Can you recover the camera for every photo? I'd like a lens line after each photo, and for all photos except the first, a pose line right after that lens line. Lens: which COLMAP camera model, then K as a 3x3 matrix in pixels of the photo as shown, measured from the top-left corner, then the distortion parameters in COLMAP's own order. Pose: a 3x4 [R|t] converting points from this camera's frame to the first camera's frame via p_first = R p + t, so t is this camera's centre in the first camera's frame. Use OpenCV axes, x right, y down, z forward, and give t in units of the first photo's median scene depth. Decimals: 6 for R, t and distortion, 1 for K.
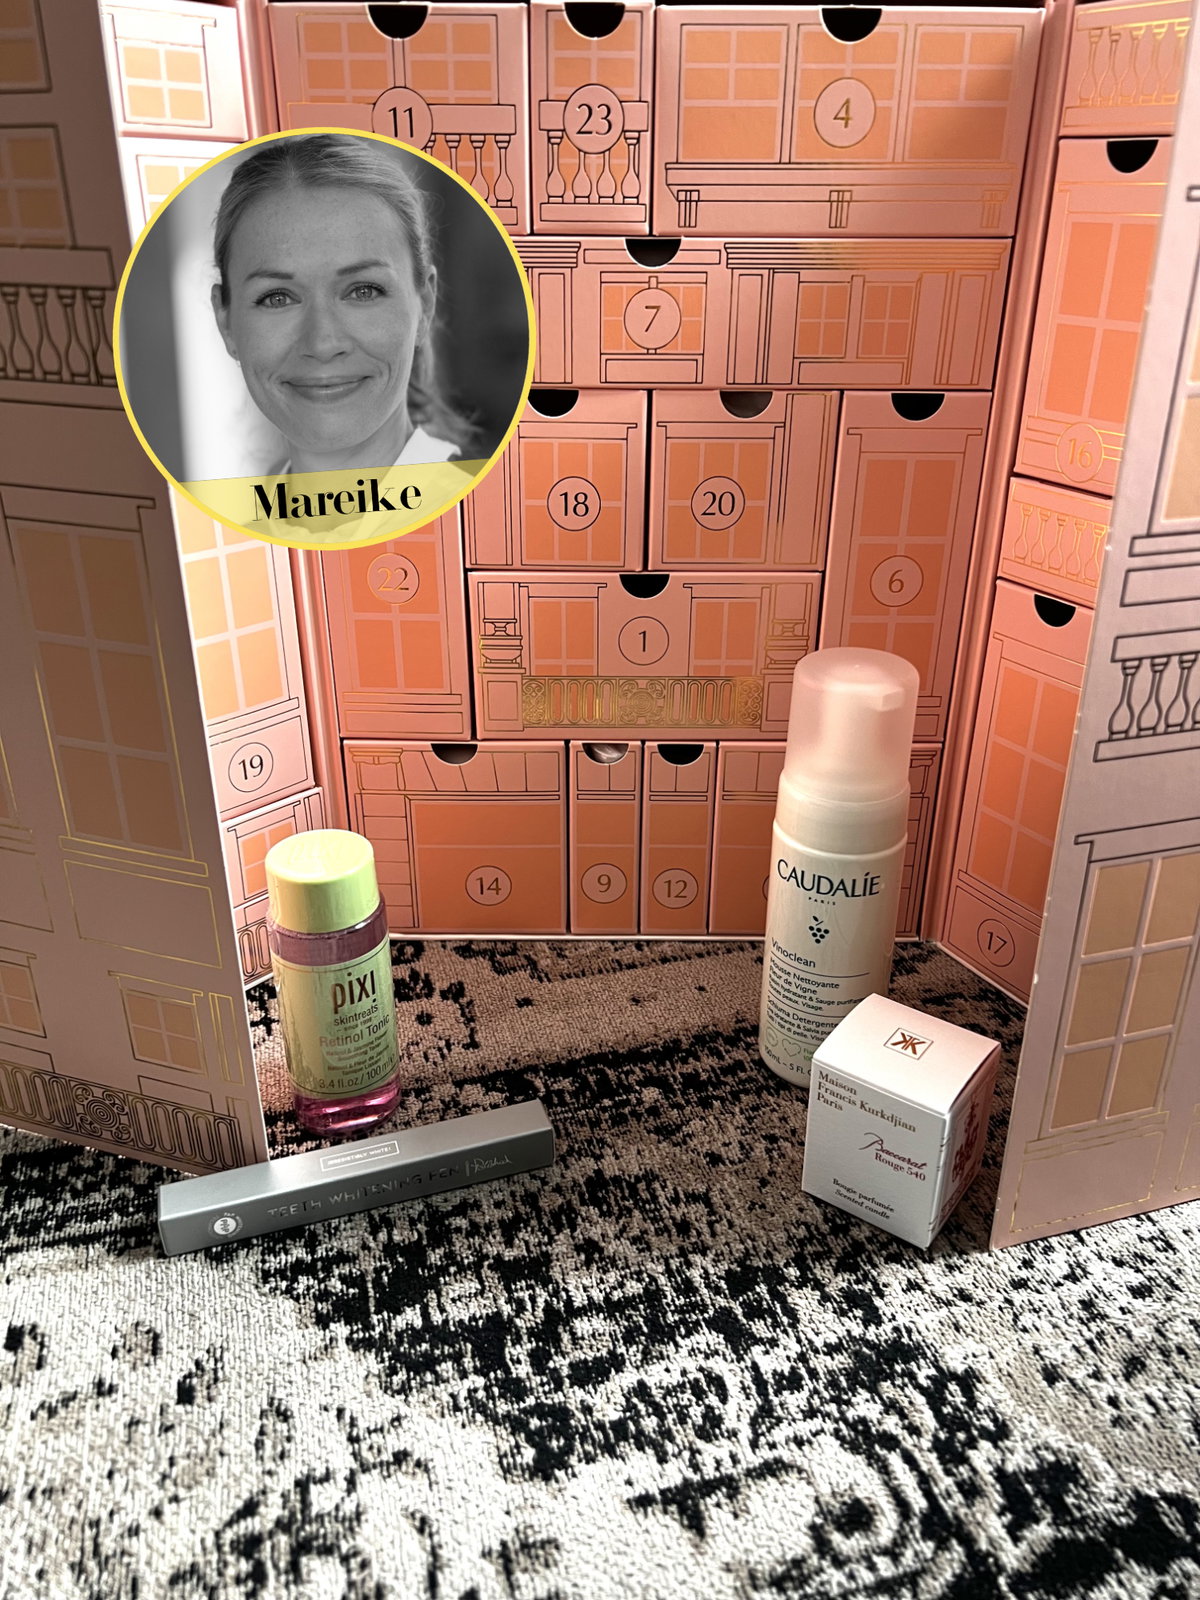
lens RADIAL K [[1214.6, 0, 543.8], [0, 1214.6, 803.6], [0, 0, 1]] dist [0.029031, -0.037205]
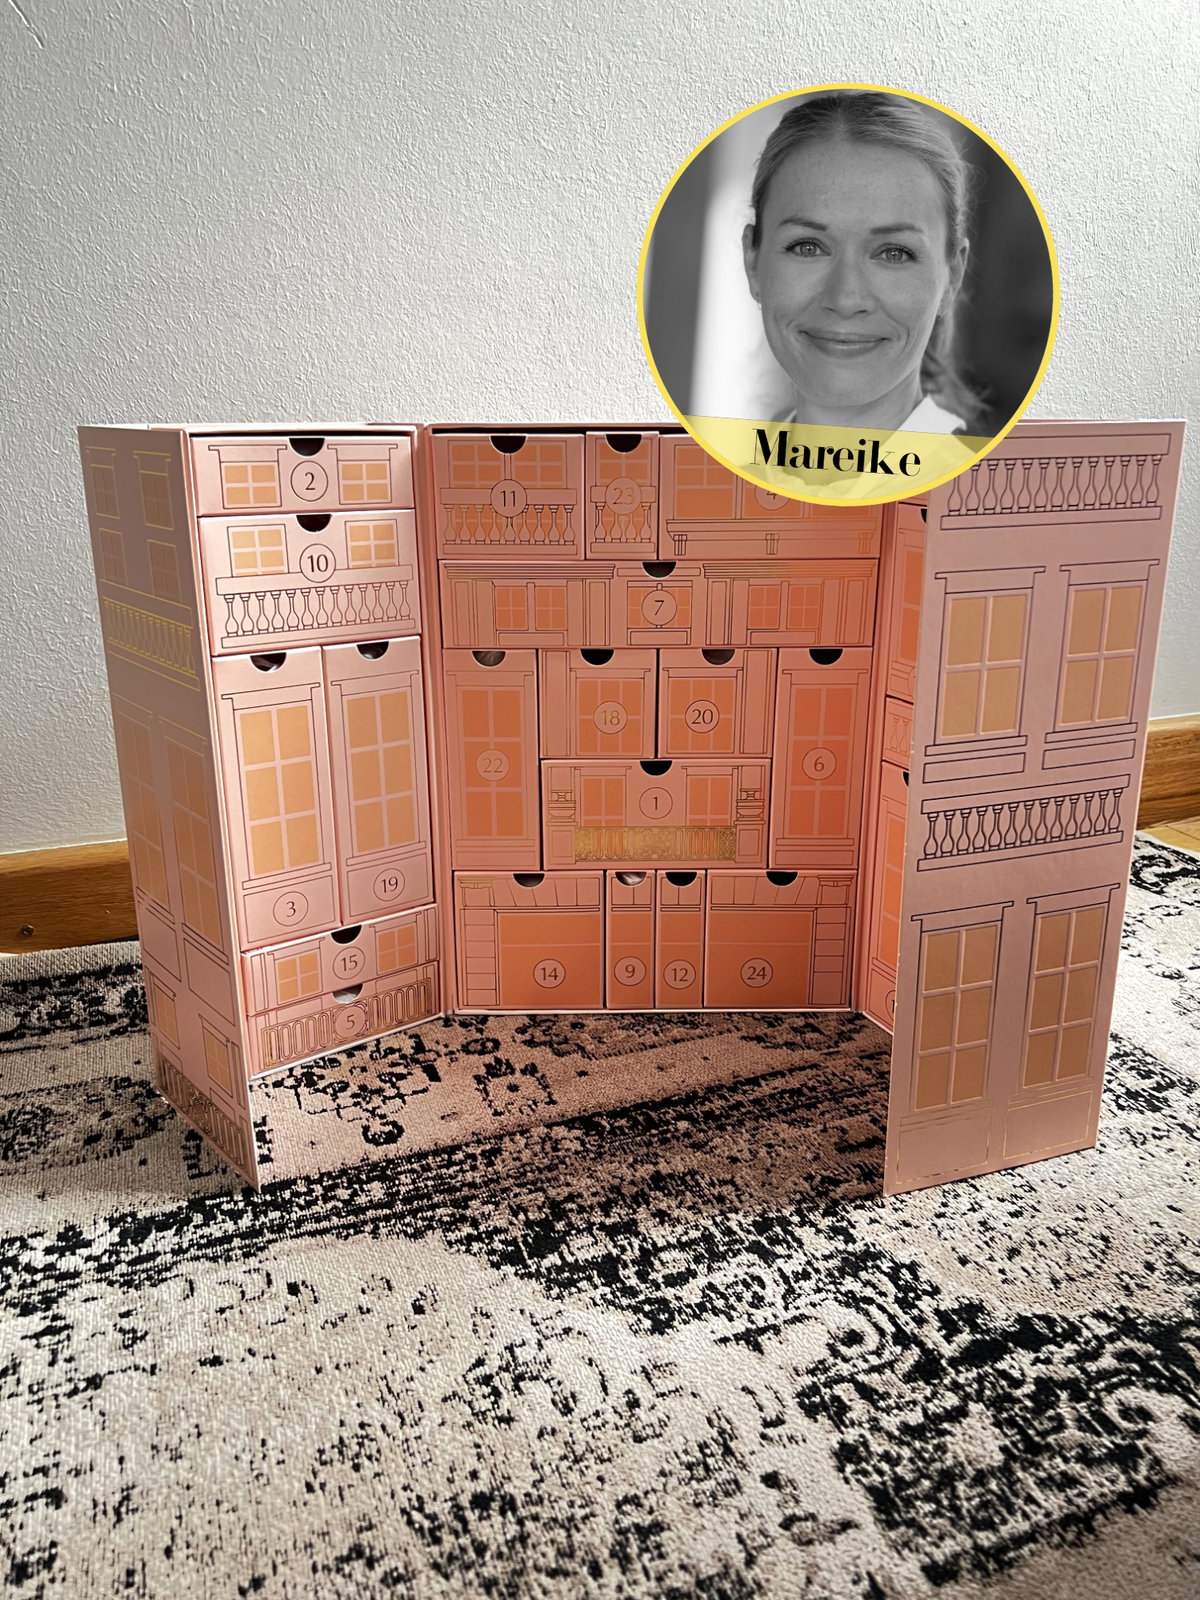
lens RADIAL K [[1214.6, 0, 602.0], [0, 1214.6, 801.0], [0, 0, 1]] dist [0.029031, -0.037205]
pose [[0.991665, -0.036286, 0.123630, -0.205494], [0.054581, 0.987484, -0.147972, 0.085445], [-0.116713, 0.153487, 0.981234, -0.542556]]
